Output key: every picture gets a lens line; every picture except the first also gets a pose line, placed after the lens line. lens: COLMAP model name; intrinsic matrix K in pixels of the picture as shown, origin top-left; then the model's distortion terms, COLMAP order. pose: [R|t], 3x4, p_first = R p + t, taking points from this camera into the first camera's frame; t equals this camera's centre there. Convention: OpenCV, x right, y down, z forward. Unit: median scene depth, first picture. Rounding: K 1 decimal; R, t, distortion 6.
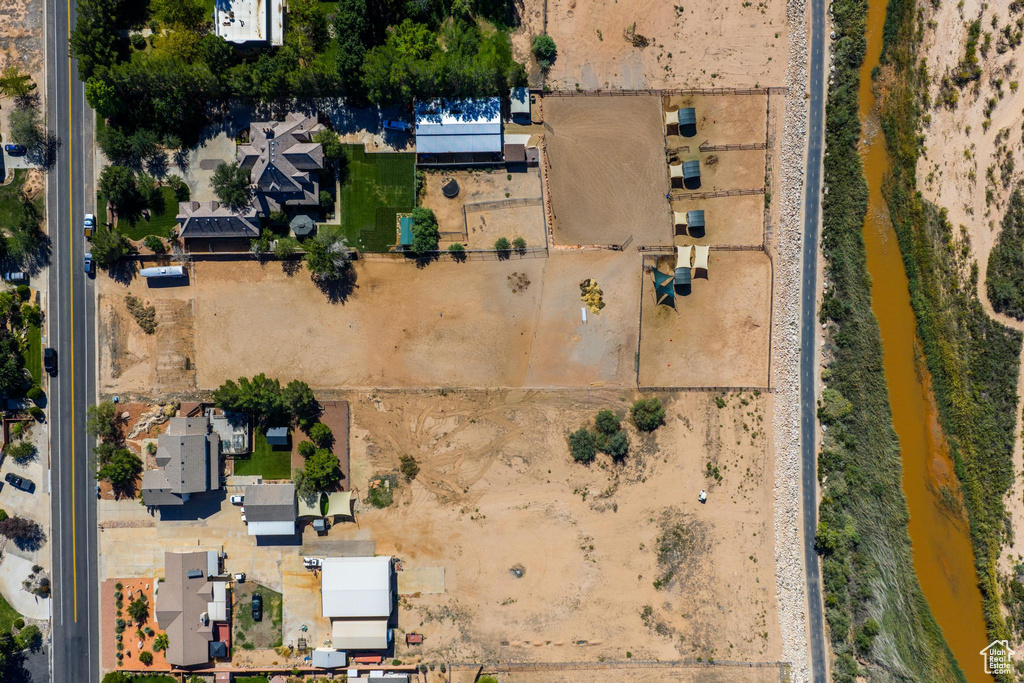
lens RADIAL K [[844.5, 0, 512.5], [0, 844.5, 351.2], [0, 0, 1]] dist [0.024198, -0.038760]
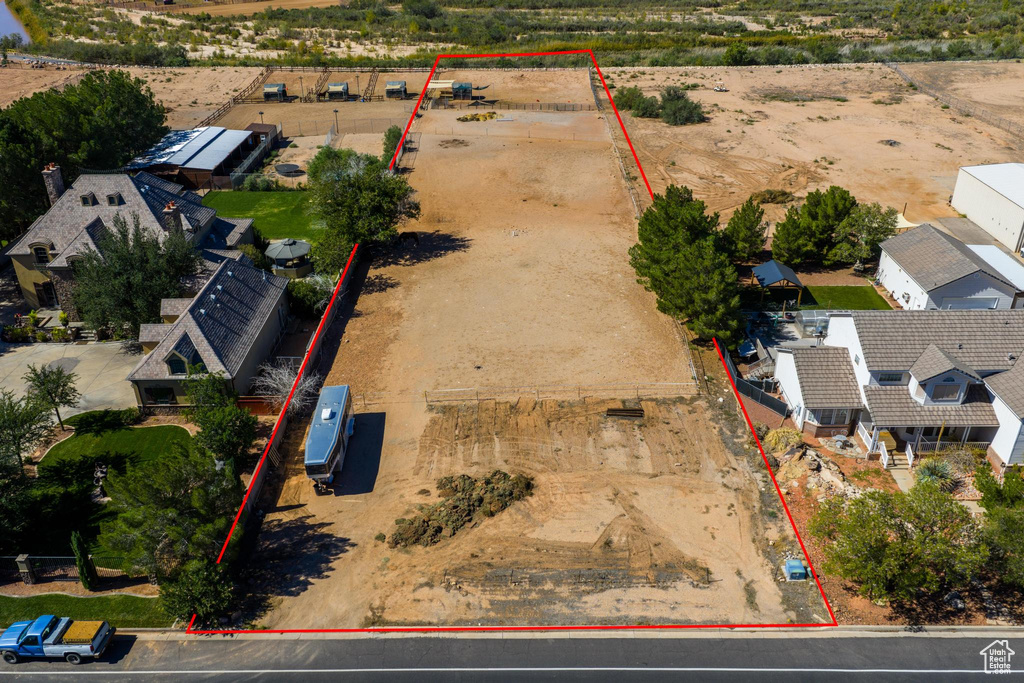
lens RADIAL K [[844.5, 0, 512.5], [0, 844.5, 351.2], [0, 0, 1]] dist [0.024198, -0.038760]
pose [[0.017469, -0.479376, 0.877436, -0.656062], [0.999843, 0.005741, -0.016769, -0.022920], [0.003001, 0.877591, 0.479401, 0.822788]]
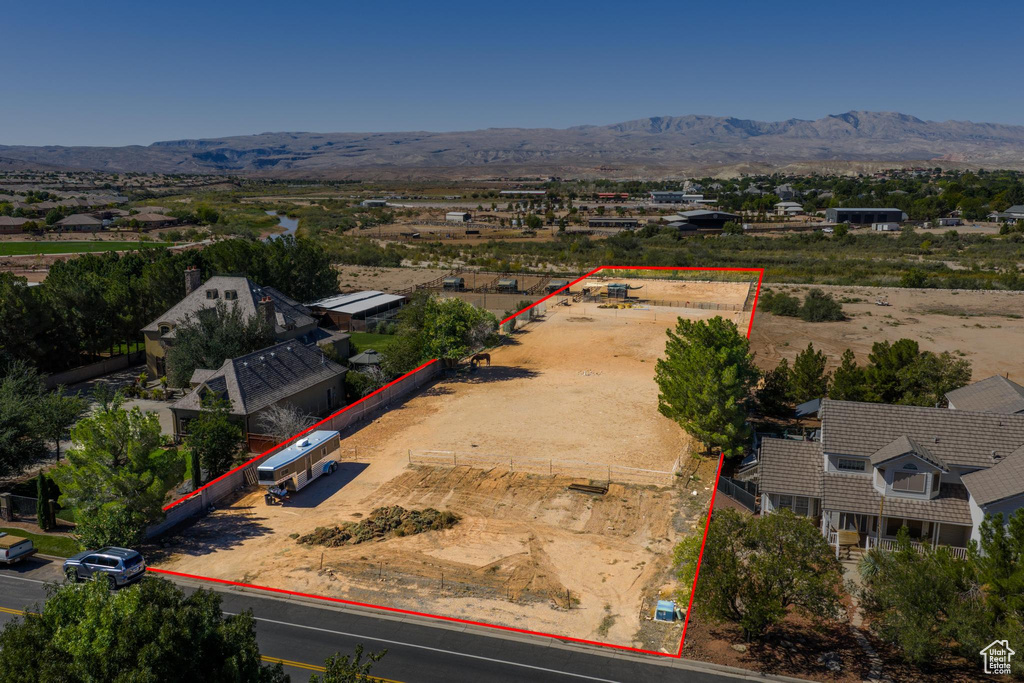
lens RADIAL K [[852.4, 0, 512.6], [0, 852.4, 350.3], [0, 0, 1]] dist [0.023895, -0.036994]
pose [[0.308906, -0.184135, 0.933098, -0.682934], [0.951050, 0.069071, -0.301219, 0.081527], [-0.008985, 0.980471, 0.196458, 0.884244]]
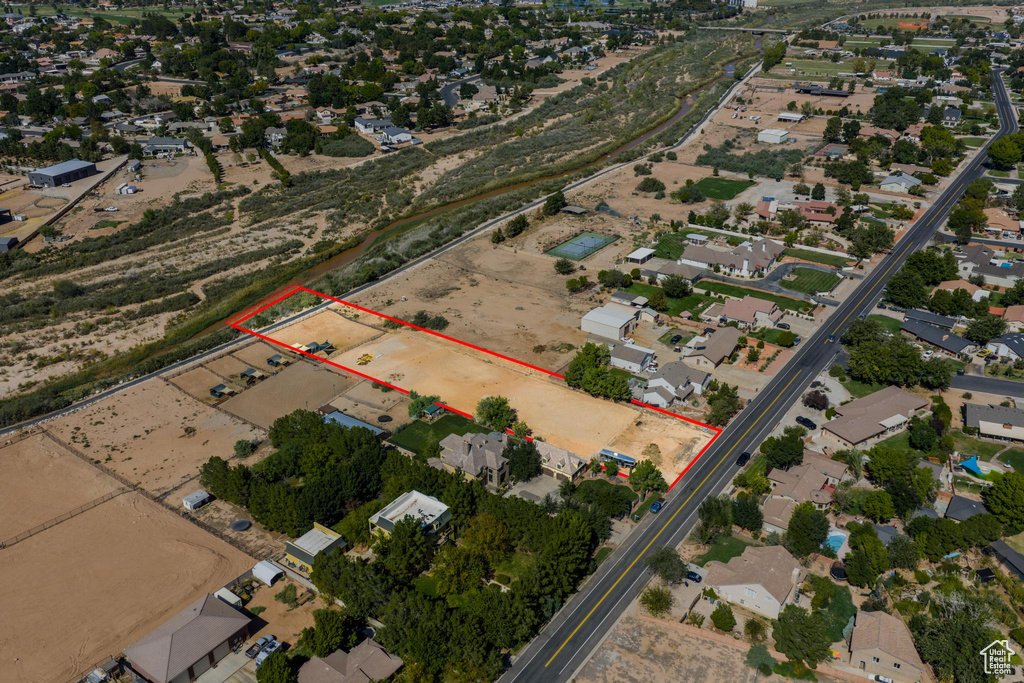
lens RADIAL K [[844.5, 0, 512.5], [0, 844.5, 351.2], [0, 0, 1]] dist [0.024198, -0.038760]
pose [[-0.806903, -0.253135, 0.533695, -0.864045], [0.590615, -0.359566, 0.722417, -0.944012], [0.009029, 0.898129, 0.439640, 0.361392]]
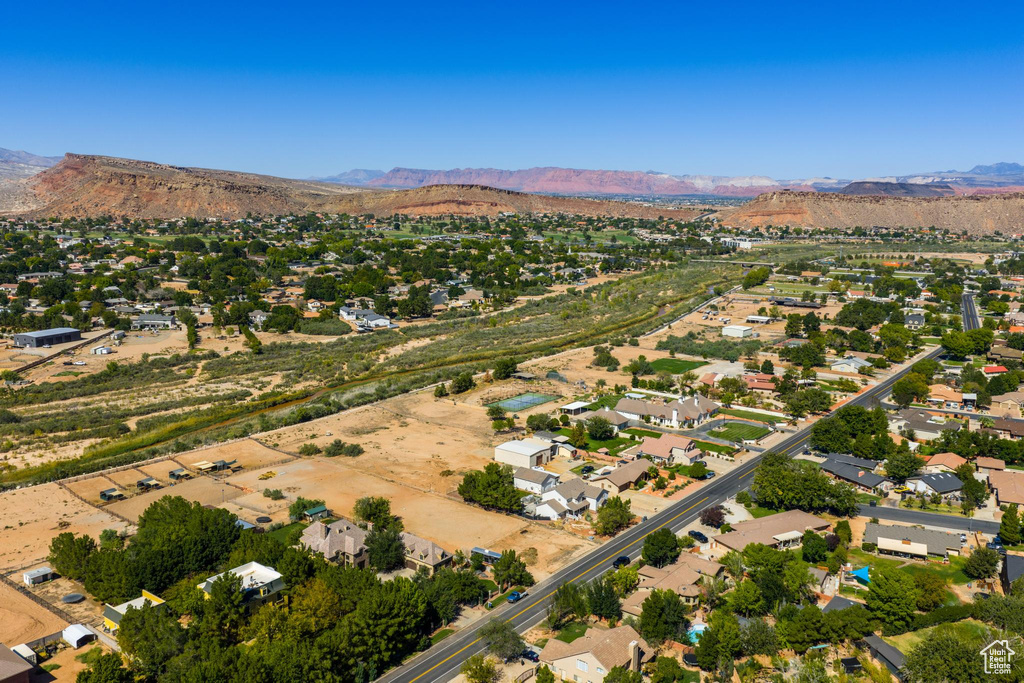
lens RADIAL K [[844.5, 0, 512.5], [0, 844.5, 351.2], [0, 0, 1]] dist [0.024198, -0.038760]
pose [[-0.783287, -0.116197, 0.610704, -1.062097], [0.621533, -0.126572, 0.773095, -0.875297], [-0.012534, 0.985128, 0.171362, 0.547841]]
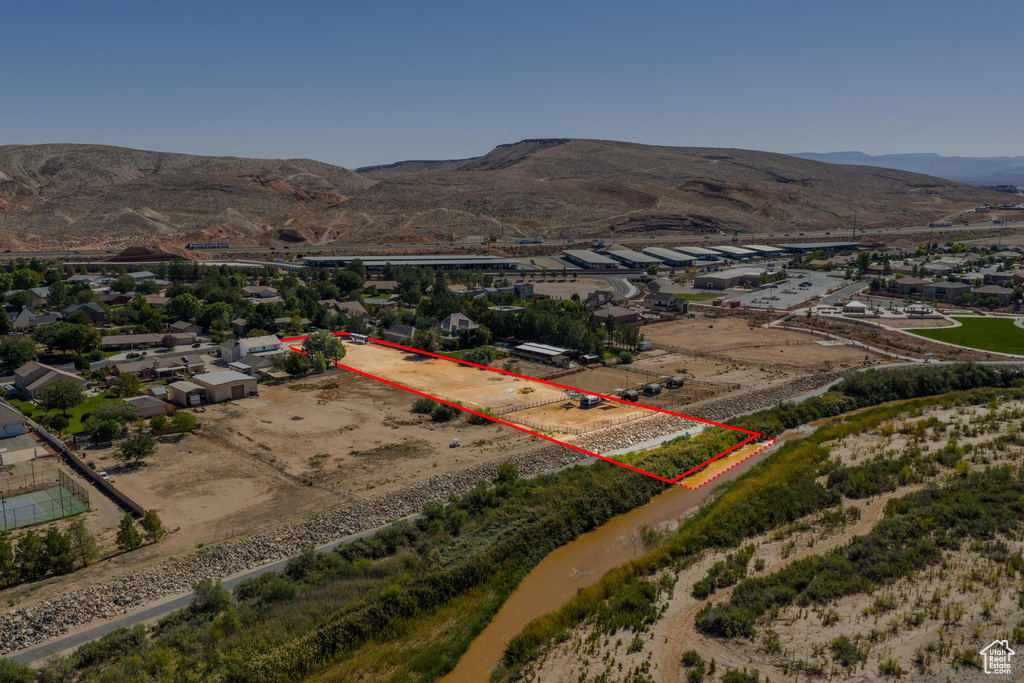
lens RADIAL K [[844.5, 0, 512.5], [0, 844.5, 351.2], [0, 0, 1]] dist [0.024198, -0.038760]
pose [[0.670670, 0.146630, -0.727119, 0.979864], [-0.741755, 0.130765, -0.657799, 0.762870], [-0.001371, 0.980510, 0.196464, 0.696330]]
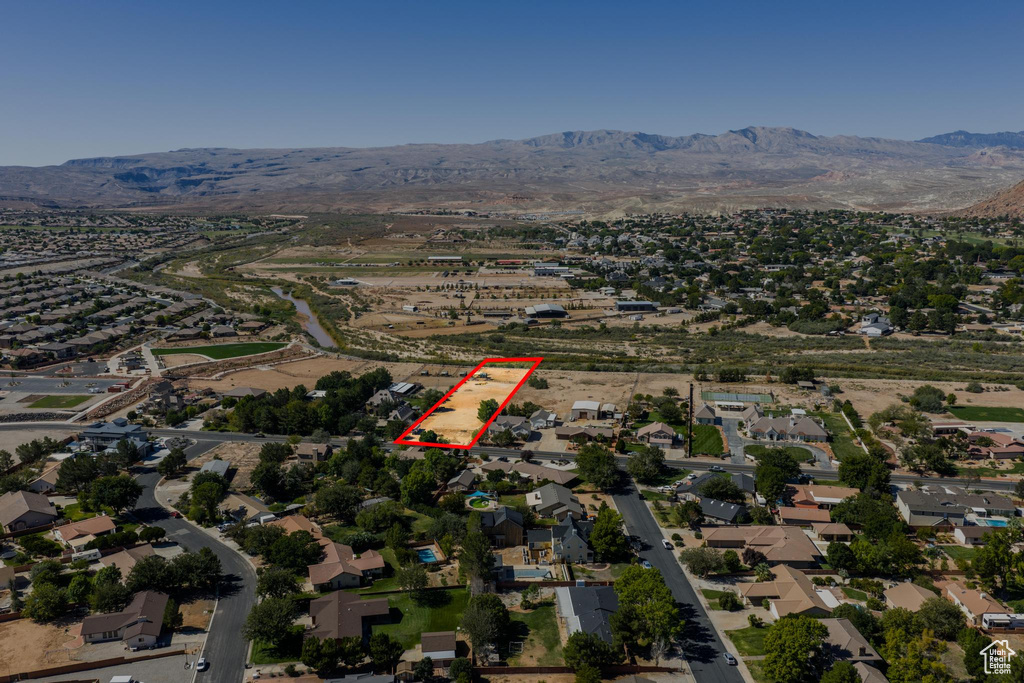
lens RADIAL K [[844.5, 0, 512.5], [0, 844.5, 351.2], [0, 0, 1]] dist [0.024198, -0.038760]
pose [[0.218144, -0.183643, 0.958482, -2.204087], [0.975914, 0.043224, -0.213830, 0.537509], [-0.002161, 0.982042, 0.188648, 0.446410]]
